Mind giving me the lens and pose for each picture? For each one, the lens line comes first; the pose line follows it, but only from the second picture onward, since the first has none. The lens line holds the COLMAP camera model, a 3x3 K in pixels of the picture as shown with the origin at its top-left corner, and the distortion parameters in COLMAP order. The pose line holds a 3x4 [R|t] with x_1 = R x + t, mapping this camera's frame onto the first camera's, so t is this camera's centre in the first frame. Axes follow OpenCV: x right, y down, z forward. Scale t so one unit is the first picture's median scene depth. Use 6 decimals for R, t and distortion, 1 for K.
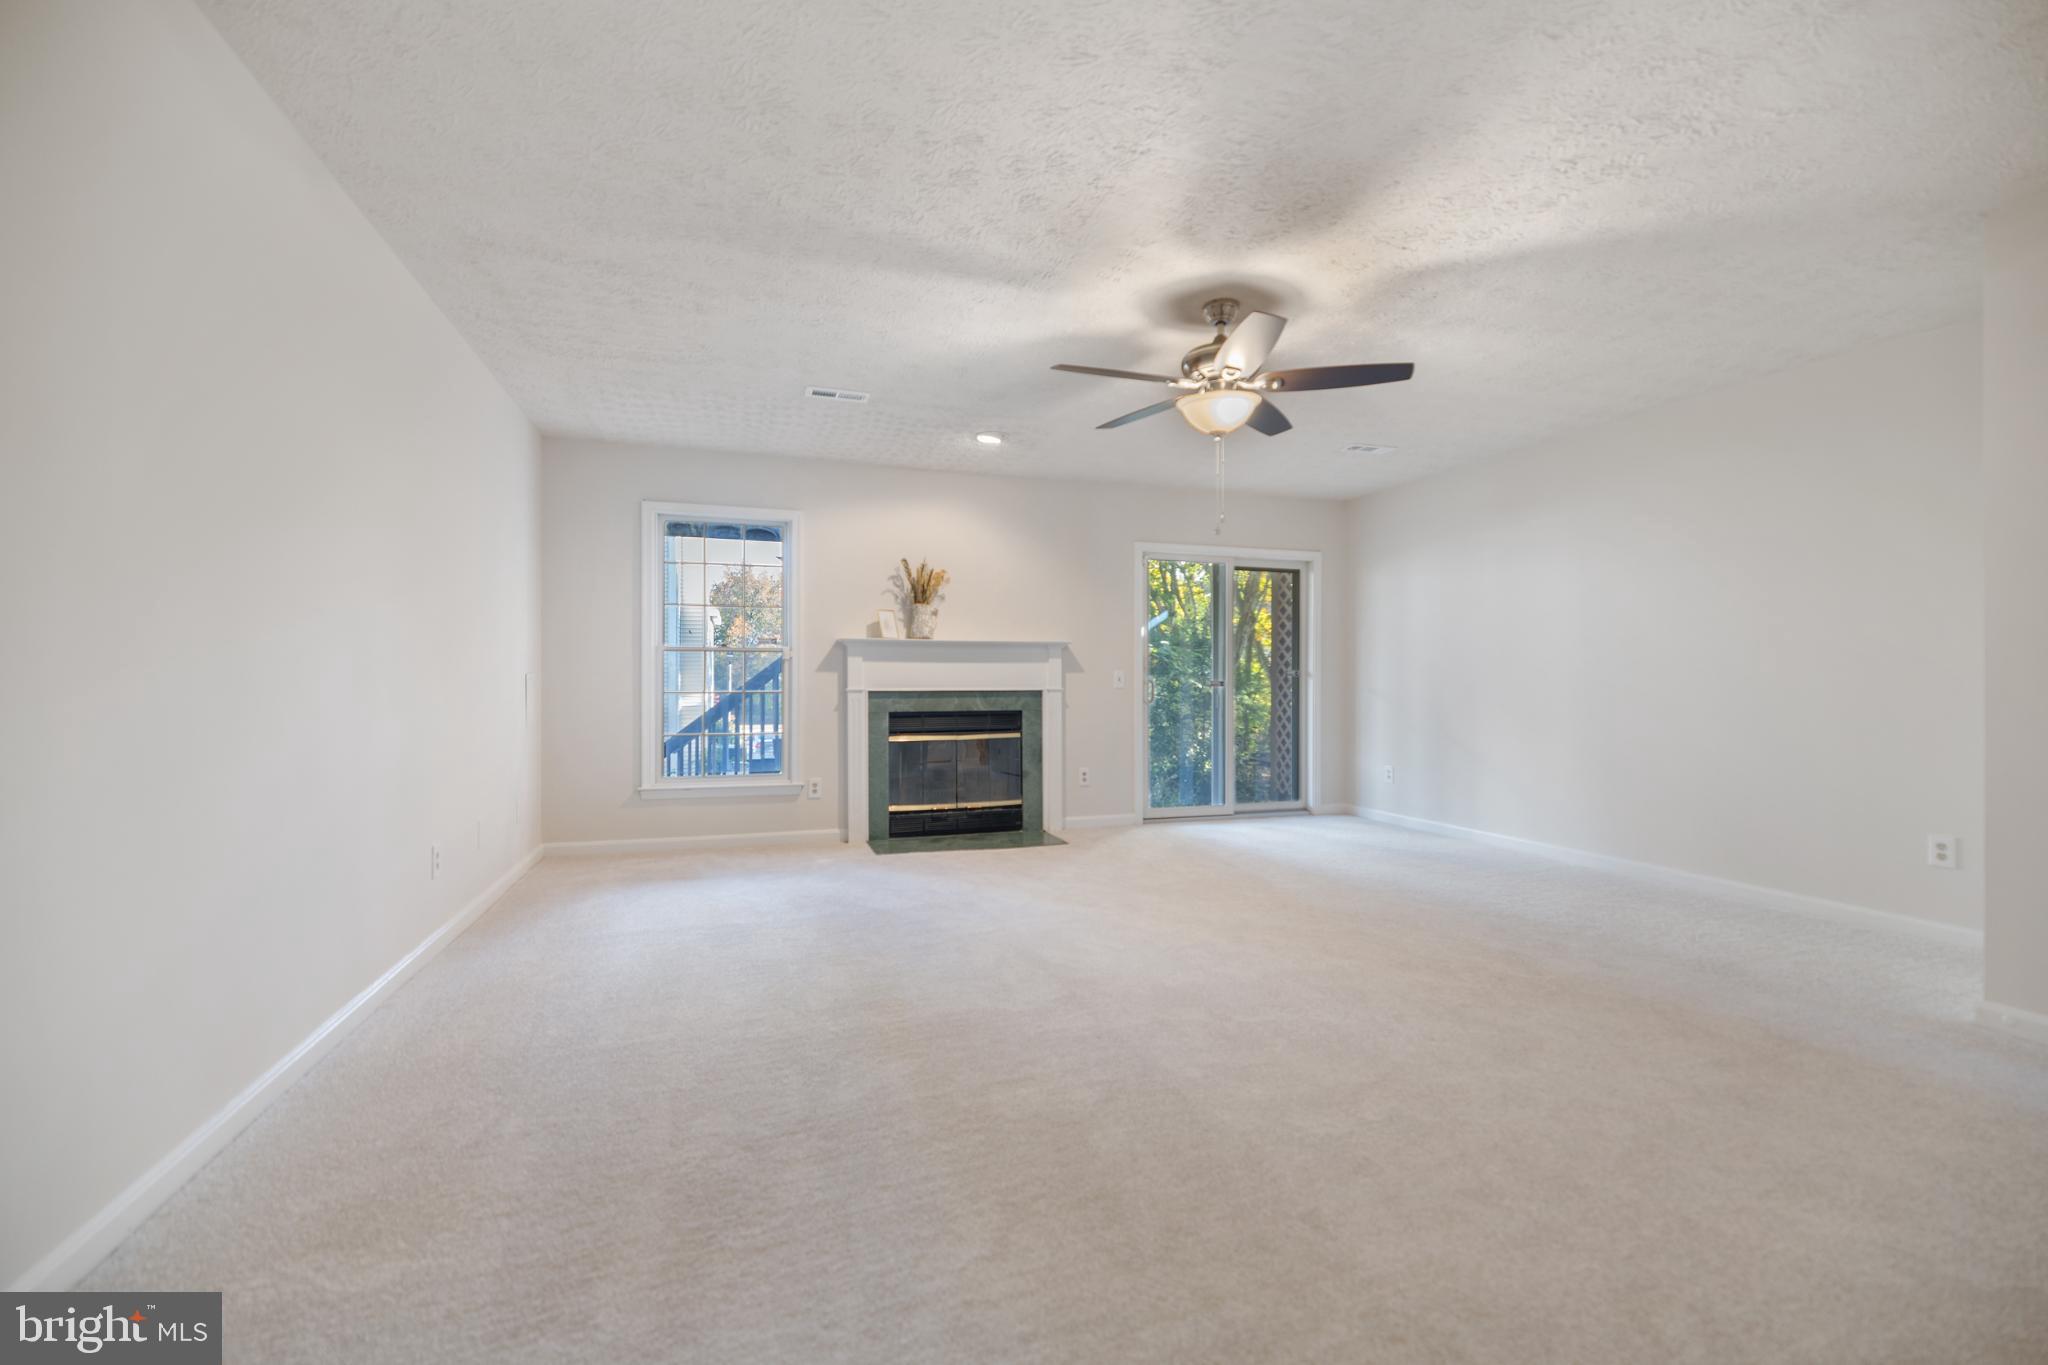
lens RADIAL K [[865.7, 0, 1028.5], [0, 865.7, 681.5], [0, 0, 1]] dist [0.003473, 0.000150]
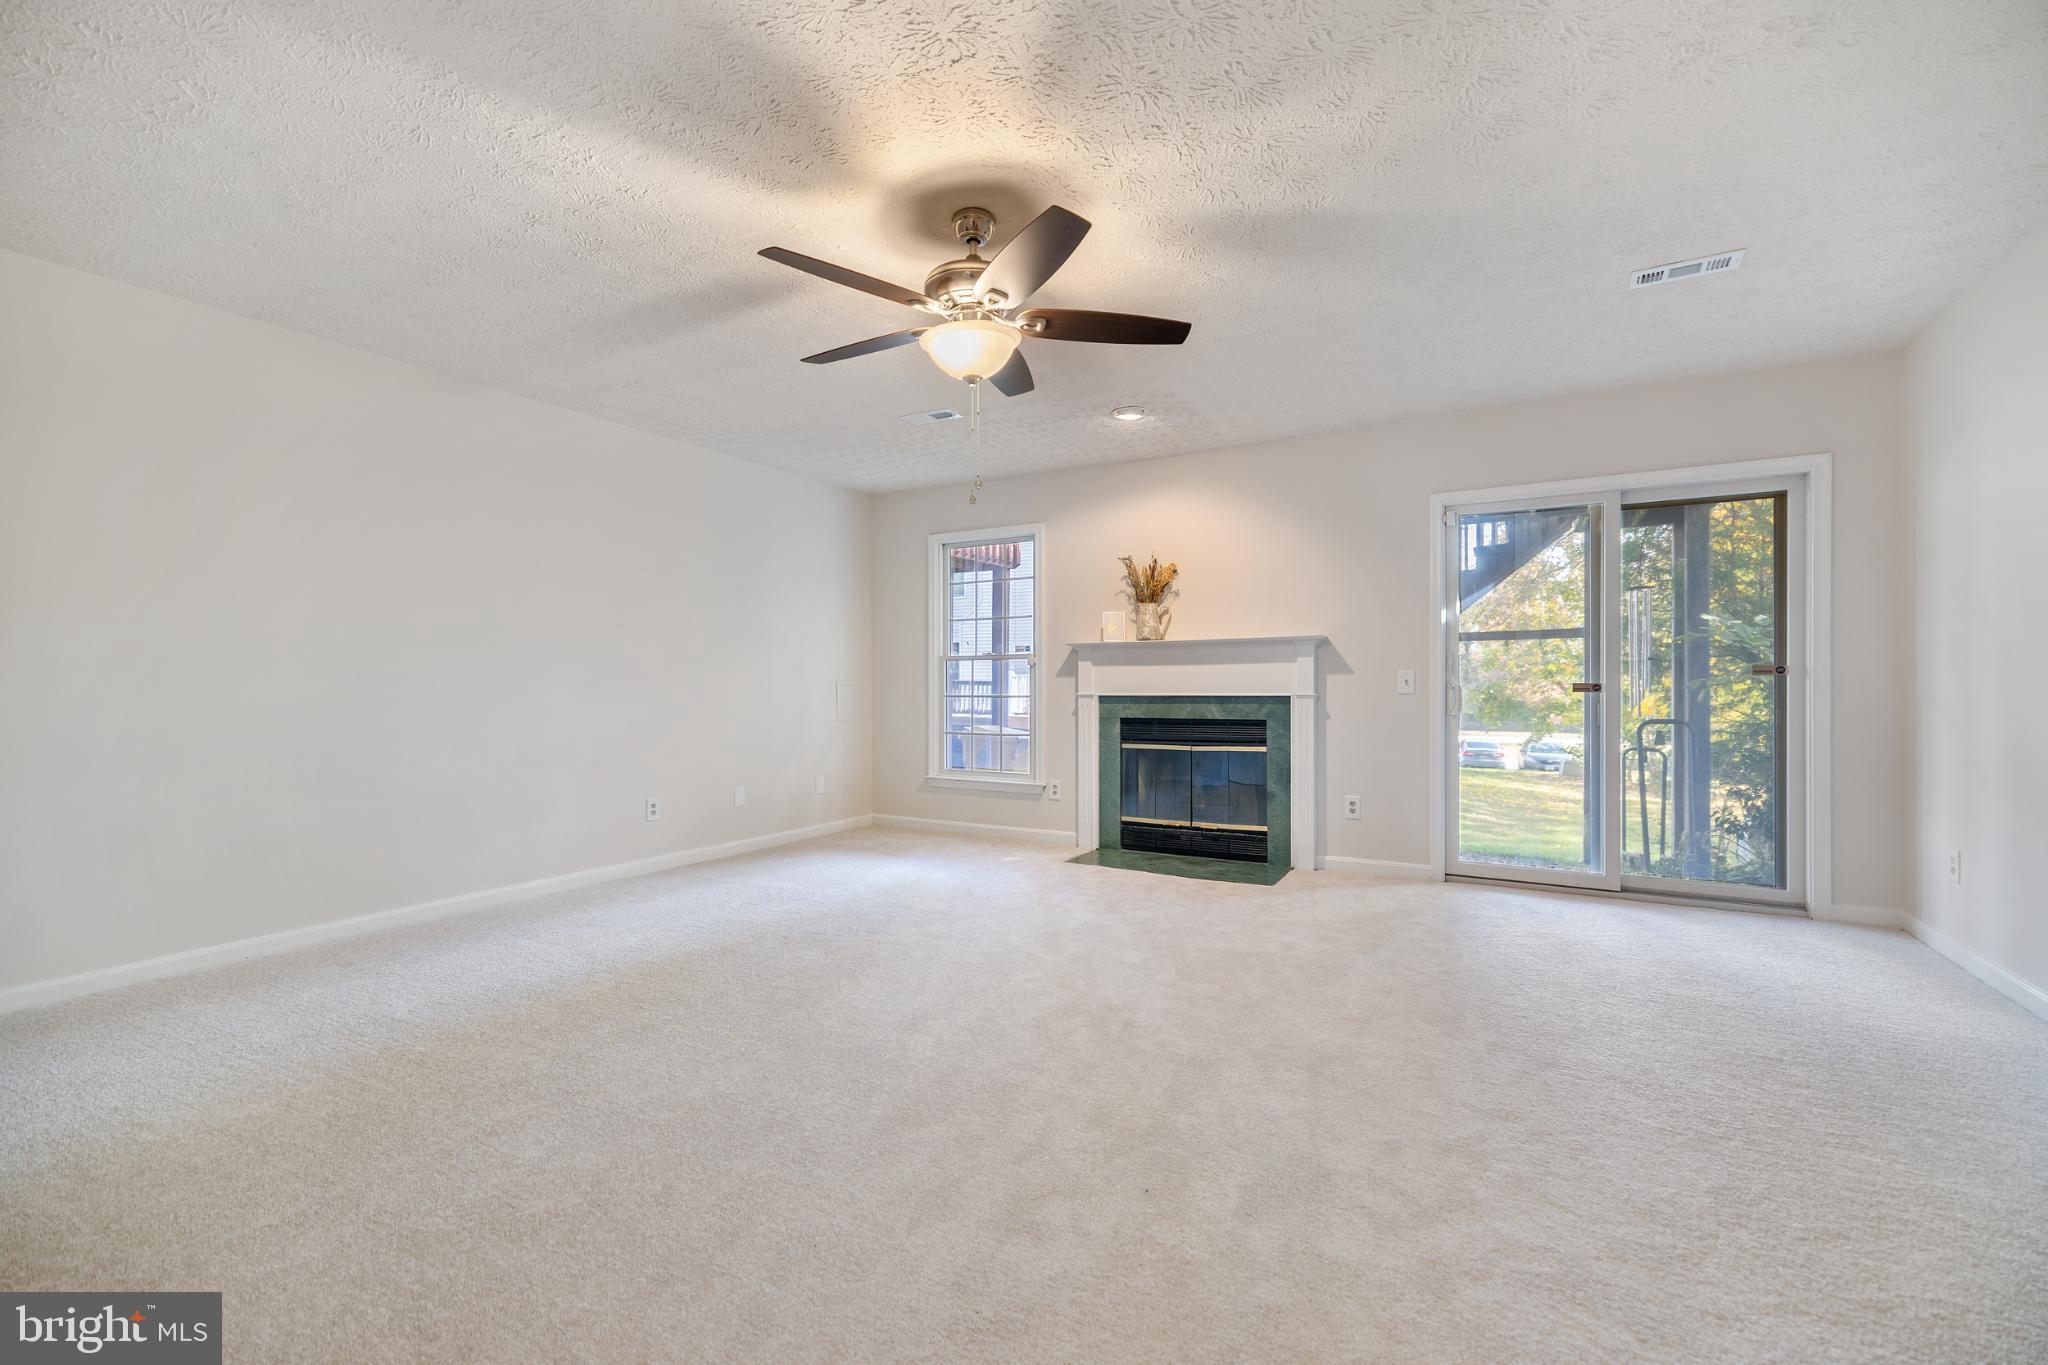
lens RADIAL K [[865.7, 0, 1031.1], [0, 865.7, 683.2], [0, 0, 1]] dist [0.003473, 0.000150]
pose [[0.667892, -0.005906, -0.744235, 0.486081], [0.003265, 0.999982, -0.005006, 0.001412], [0.744251, 0.000914, 0.667899, 0.283596]]
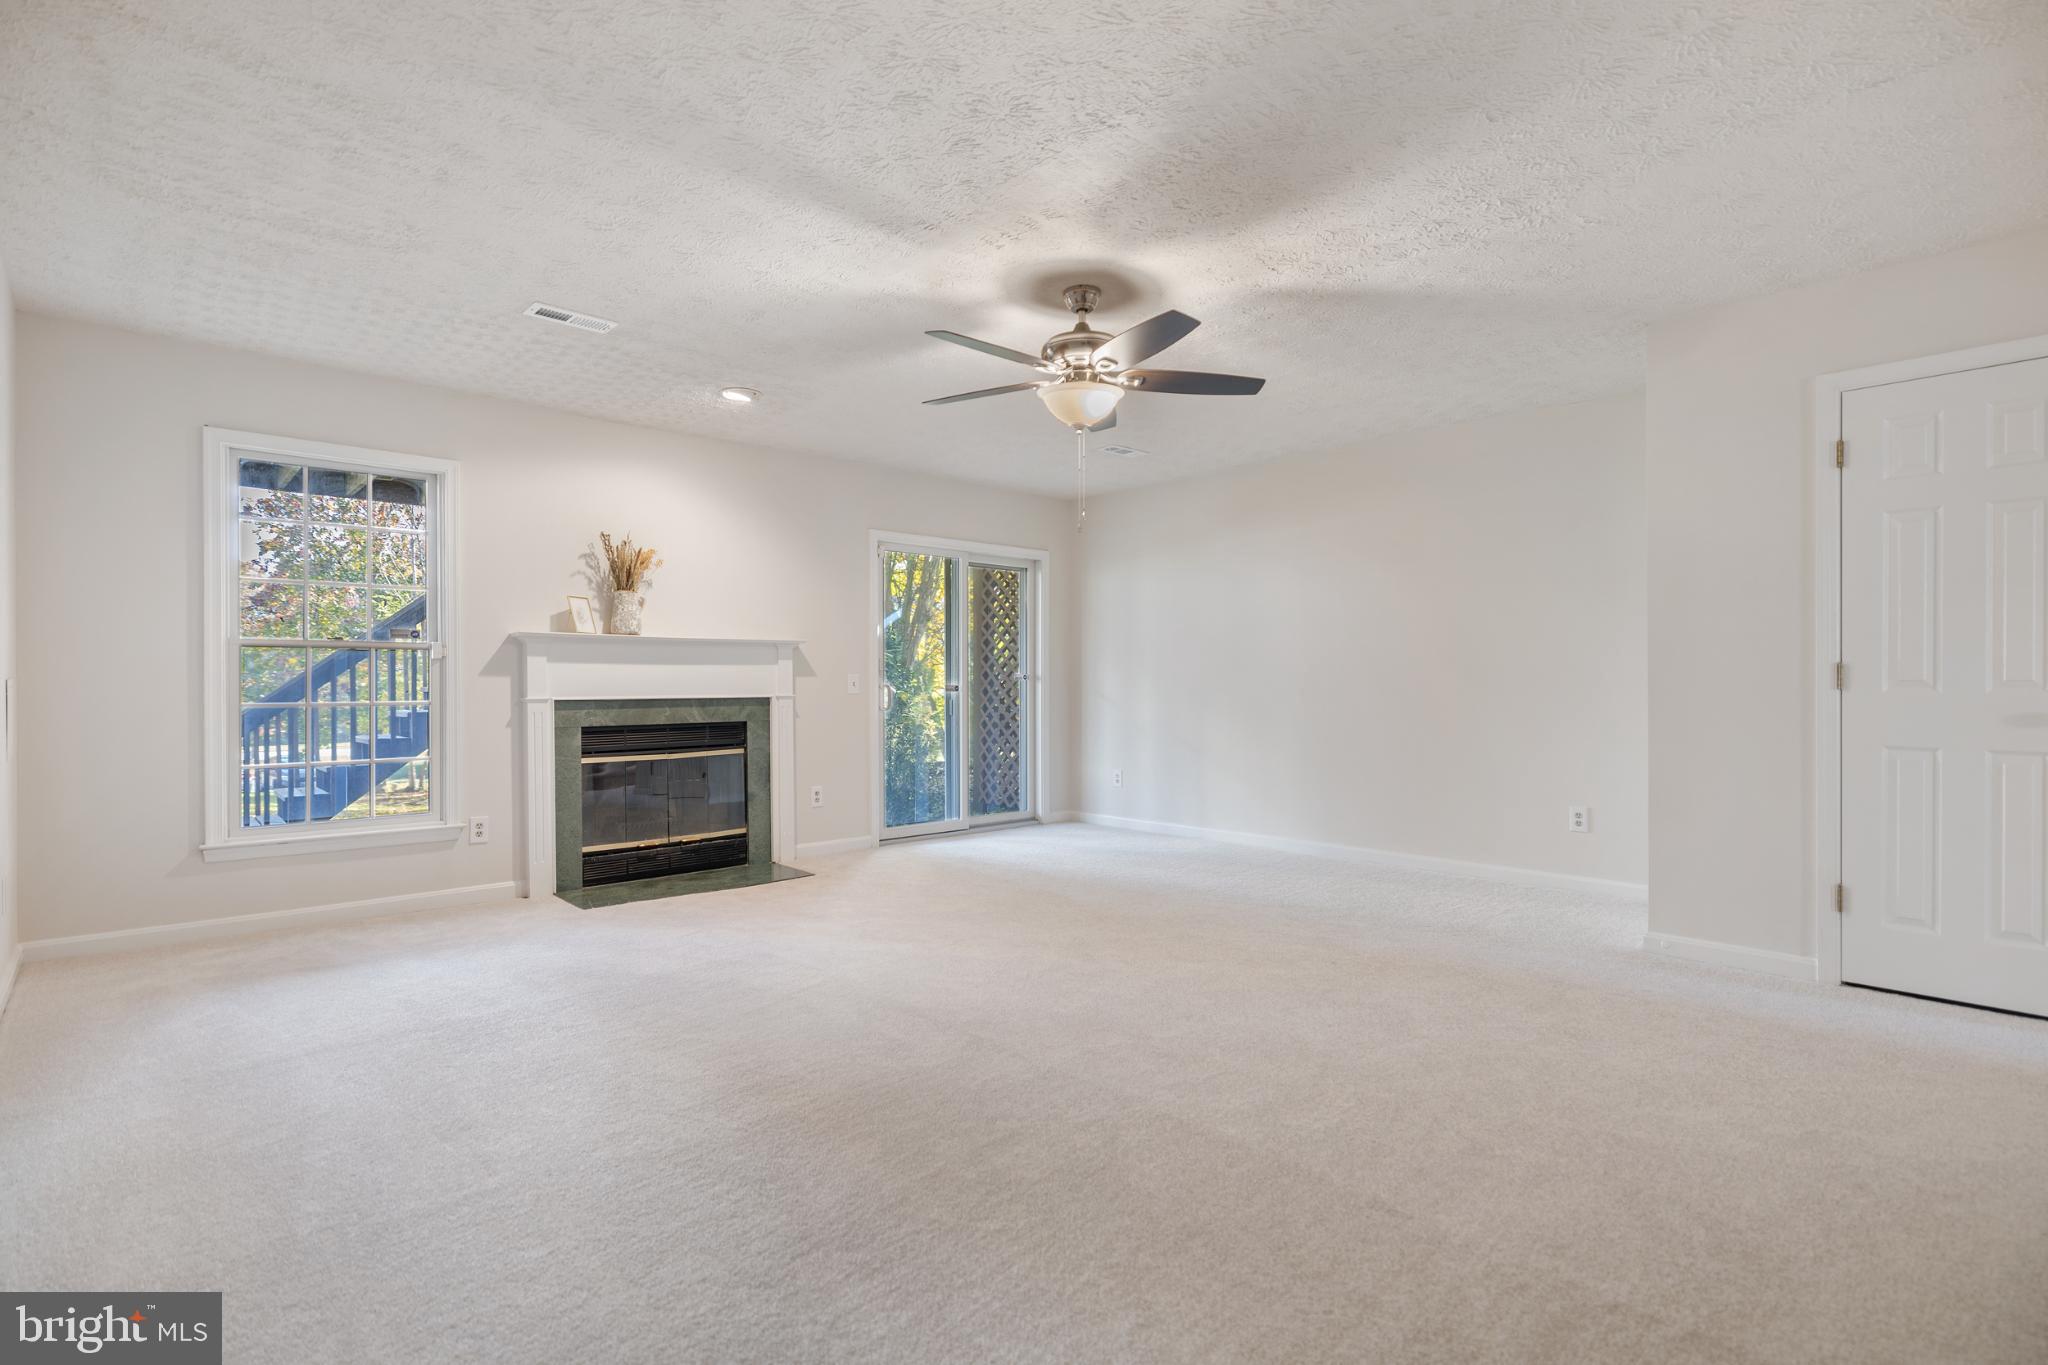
lens RADIAL K [[967.7, 0, 1024.9], [0, 967.7, 684.4], [0, 0, 1]] dist [-0.004248, 0.002125]
pose [[0.910619, -0.003659, 0.413230, -0.156659], [0.003691, 0.999993, 0.000721, -0.002437], [-0.413230, 0.000869, 0.910626, 0.034375]]
